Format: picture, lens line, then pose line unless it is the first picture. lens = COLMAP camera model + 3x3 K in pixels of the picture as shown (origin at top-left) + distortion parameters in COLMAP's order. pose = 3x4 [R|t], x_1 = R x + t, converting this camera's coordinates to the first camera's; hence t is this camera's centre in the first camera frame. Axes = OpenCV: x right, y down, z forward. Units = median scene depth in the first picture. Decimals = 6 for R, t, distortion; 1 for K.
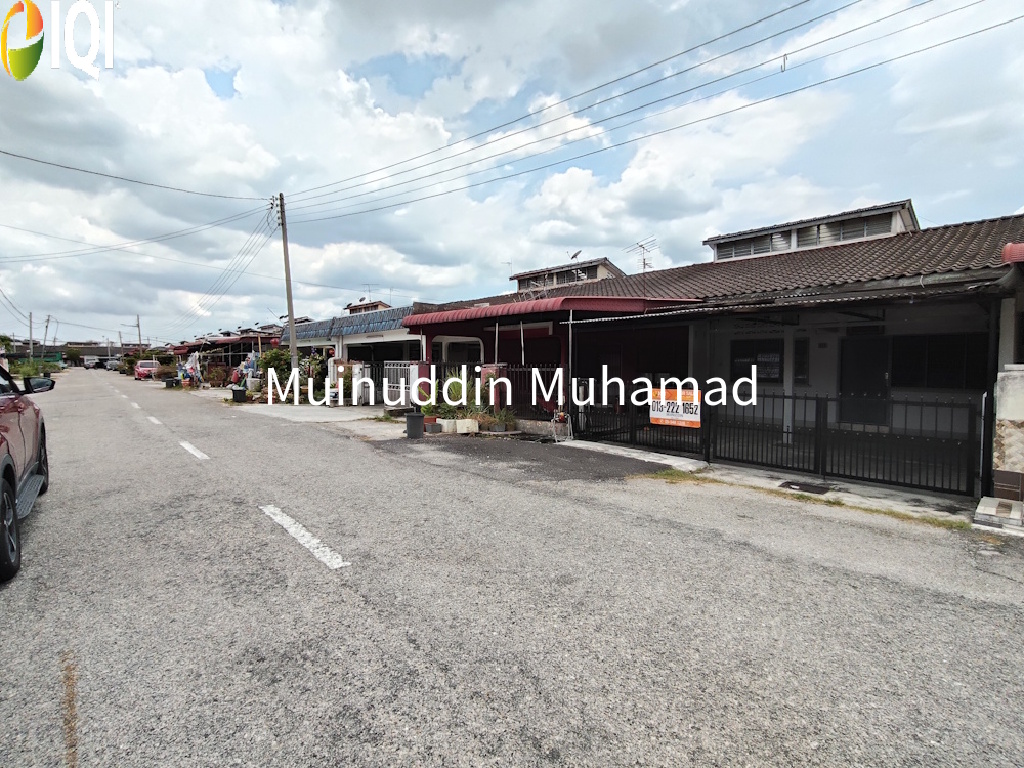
lens RADIAL K [[483.7, 0, 507.3], [0, 483.7, 378.1], [0, 0, 1]] dist [-0.001378, -0.000356]
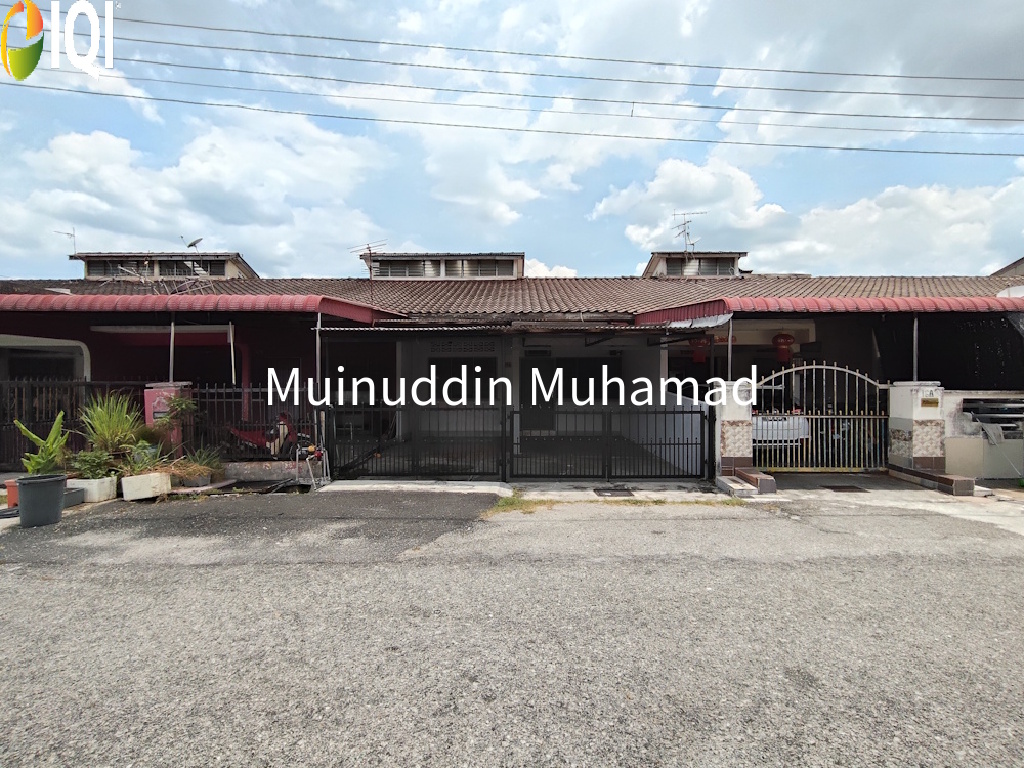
lens RADIAL K [[483.7, 0, 507.3], [0, 483.7, 378.1], [0, 0, 1]] dist [-0.001378, -0.000356]
pose [[0.679459, -0.001617, 0.733711, -0.213435], [0.024990, 0.999468, -0.020940, -0.011822], [-0.733287, 0.032563, 0.679139, 0.234938]]
